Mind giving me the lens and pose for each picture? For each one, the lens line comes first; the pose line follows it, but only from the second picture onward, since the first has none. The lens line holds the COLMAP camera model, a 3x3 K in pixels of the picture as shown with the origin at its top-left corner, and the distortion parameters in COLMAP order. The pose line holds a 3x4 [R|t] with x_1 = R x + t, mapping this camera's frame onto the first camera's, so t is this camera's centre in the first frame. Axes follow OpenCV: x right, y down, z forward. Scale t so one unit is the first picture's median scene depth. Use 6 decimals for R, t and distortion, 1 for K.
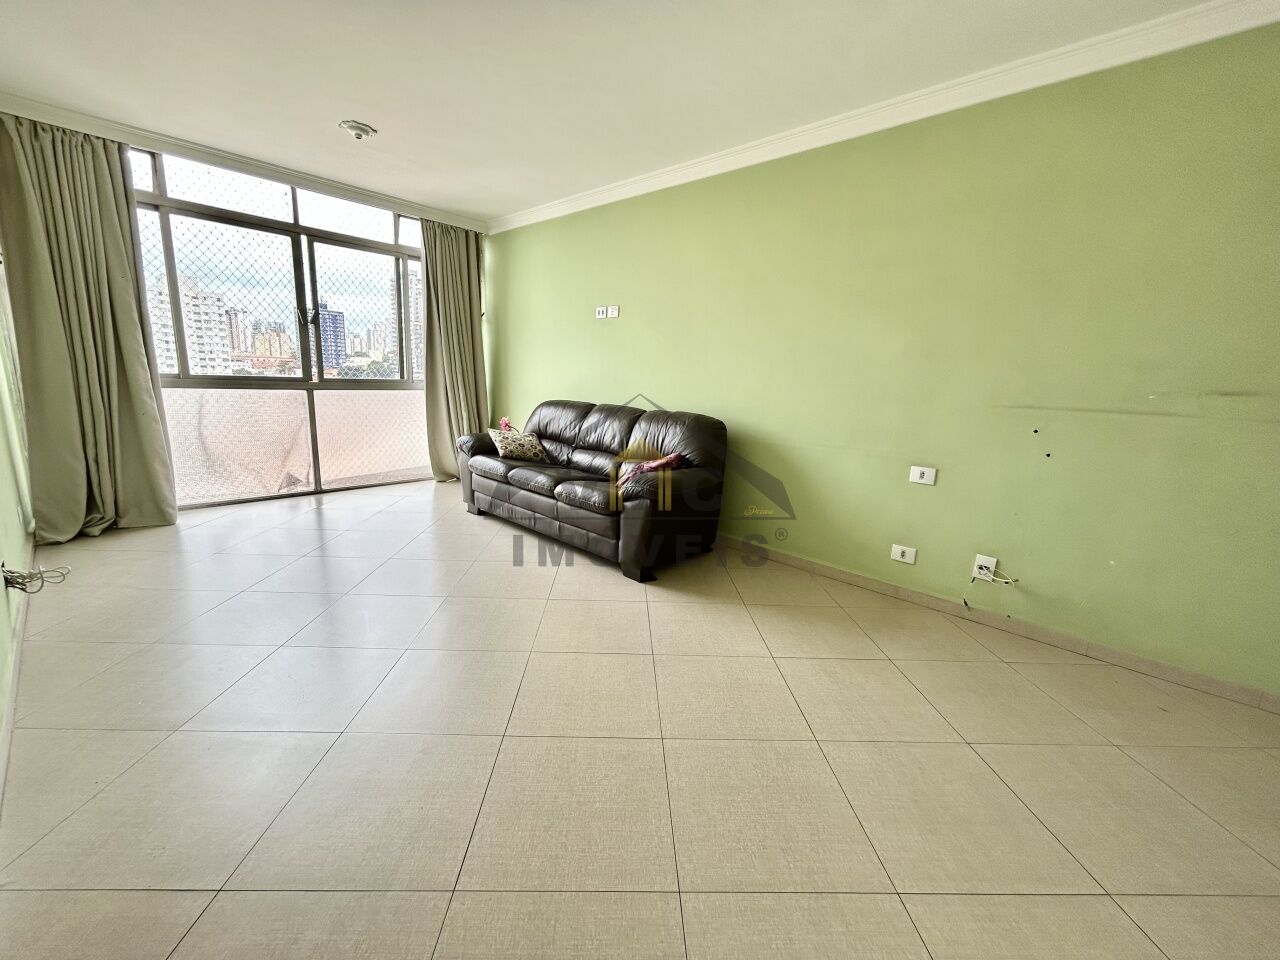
lens RADIAL K [[516.9, 0, 640.0], [0, 516.9, 480.0], [0, 0, 1]] dist [-0.006868, 0.004100]
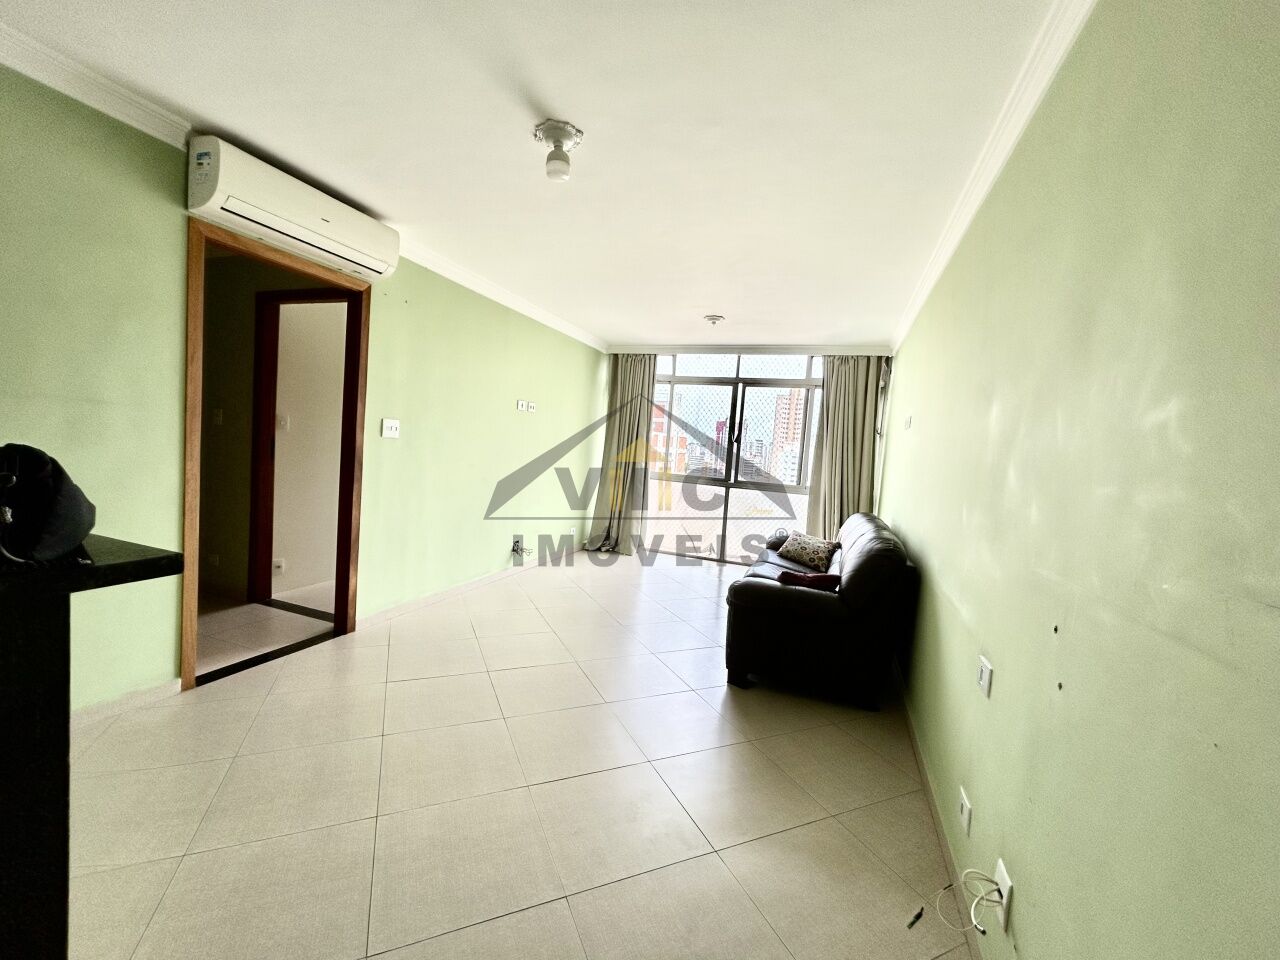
lens RADIAL K [[516.9, 0, 640.0], [0, 516.9, 480.0], [0, 0, 1]] dist [-0.006868, 0.004100]
pose [[0.419864, 0.035928, -0.906876, 0.569998], [-0.238020, 0.968601, -0.071824, -0.035661], [0.875820, 0.246011, 0.415232, 0.206490]]
